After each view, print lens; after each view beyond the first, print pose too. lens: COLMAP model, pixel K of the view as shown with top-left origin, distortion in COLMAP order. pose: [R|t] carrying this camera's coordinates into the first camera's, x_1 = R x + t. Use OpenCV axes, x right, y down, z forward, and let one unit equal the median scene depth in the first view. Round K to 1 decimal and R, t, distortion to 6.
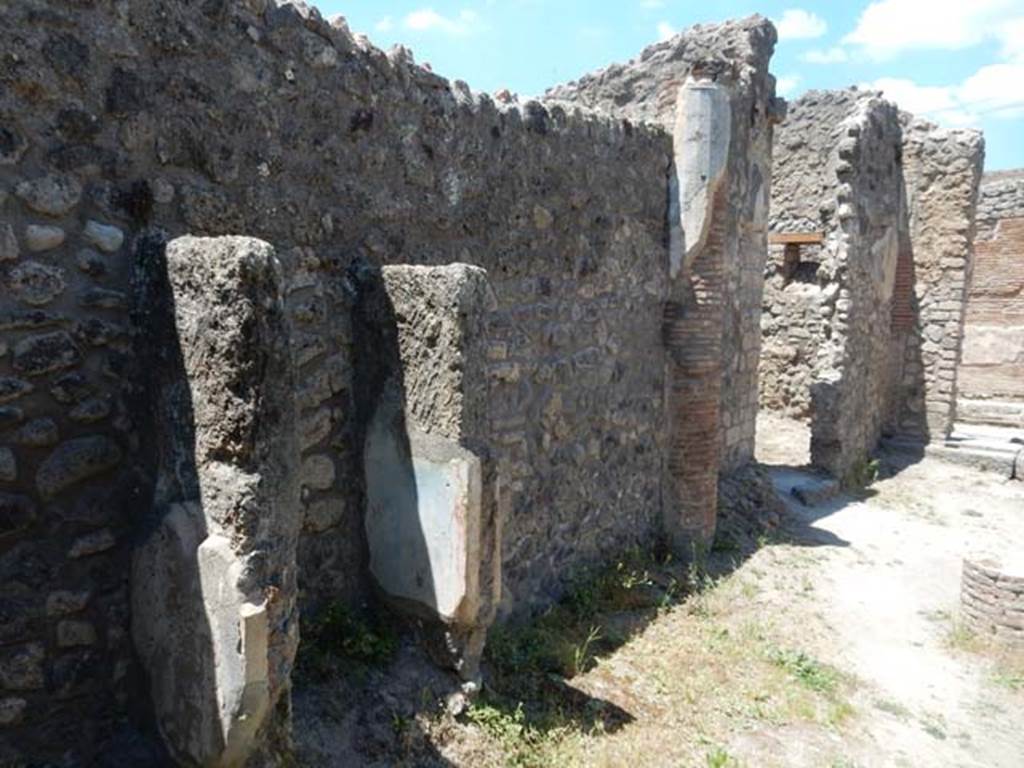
lens RADIAL K [[756.9, 0, 505.8], [0, 756.9, 385.4], [0, 0, 1]] dist [-0.006664, 0.006729]
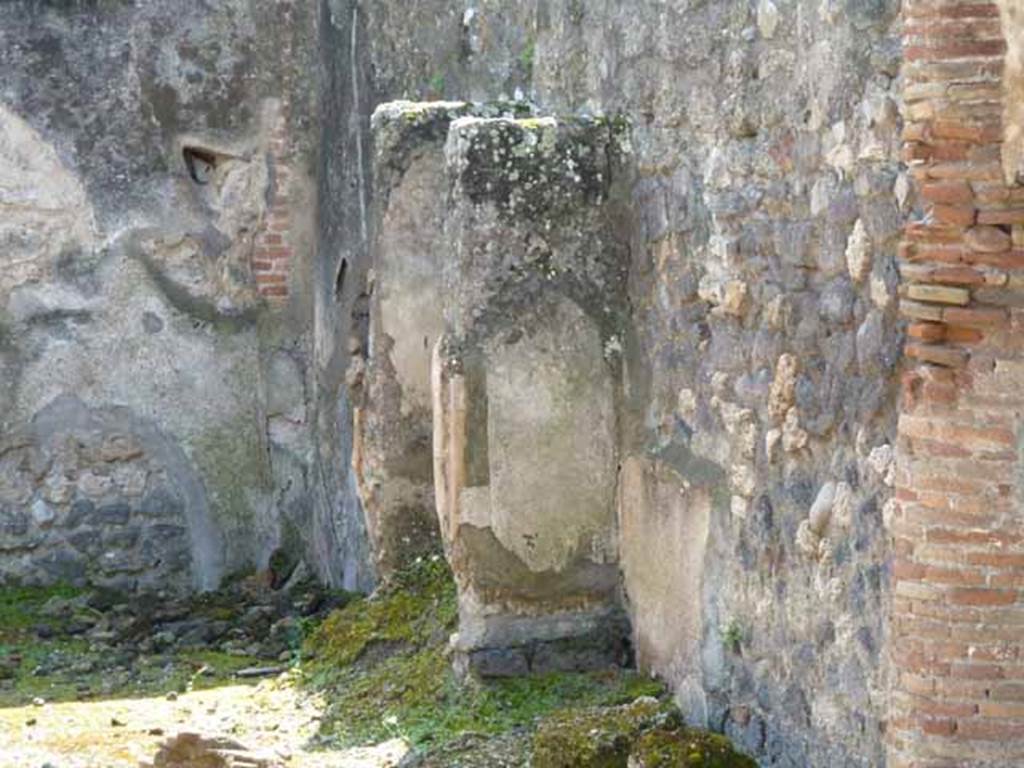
lens RADIAL K [[4479.6, 0, 512.0], [0, 4479.6, 384.0], [0, 0, 1]] dist [-0.091885, -0.732039]
pose [[-0.583773, 0.049444, -0.810410, 2.260991], [-0.101693, 0.985831, 0.133401, -0.306369], [0.805524, 0.160288, -0.570473, 2.232655]]
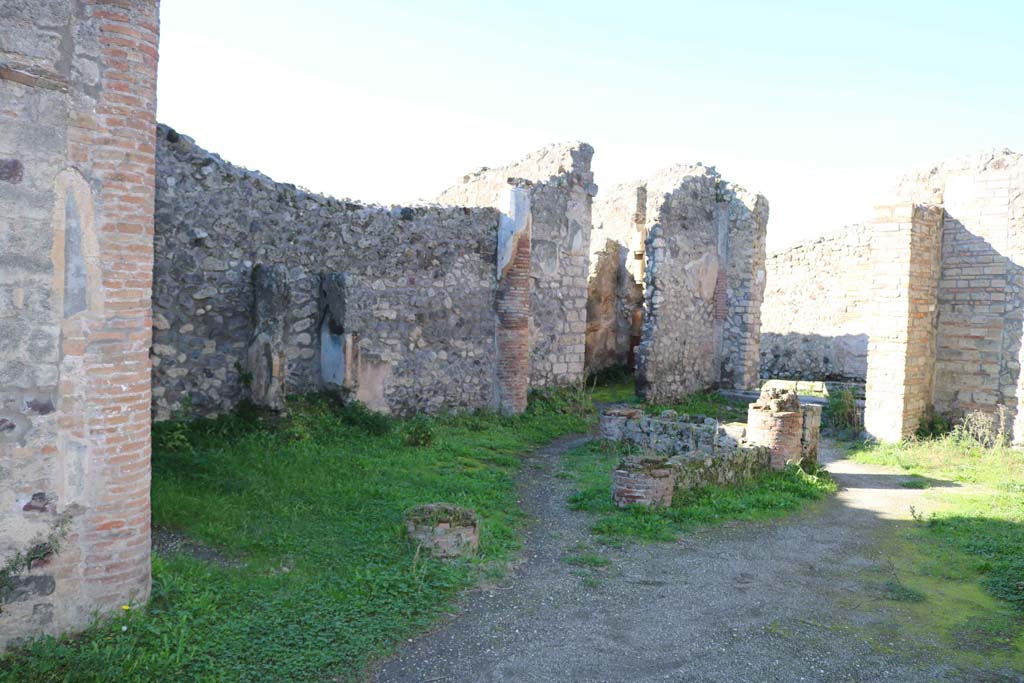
lens RADIAL K [[852.0, 0, 512.0], [0, 852.0, 341.5], [0, 0, 1]] dist [-0.179728, 0.157671]
pose [[0.987695, 0.029232, -0.153639, 0.656745], [-0.040719, 0.996562, -0.072156, 0.201276], [0.151002, 0.077524, 0.985489, -1.326871]]
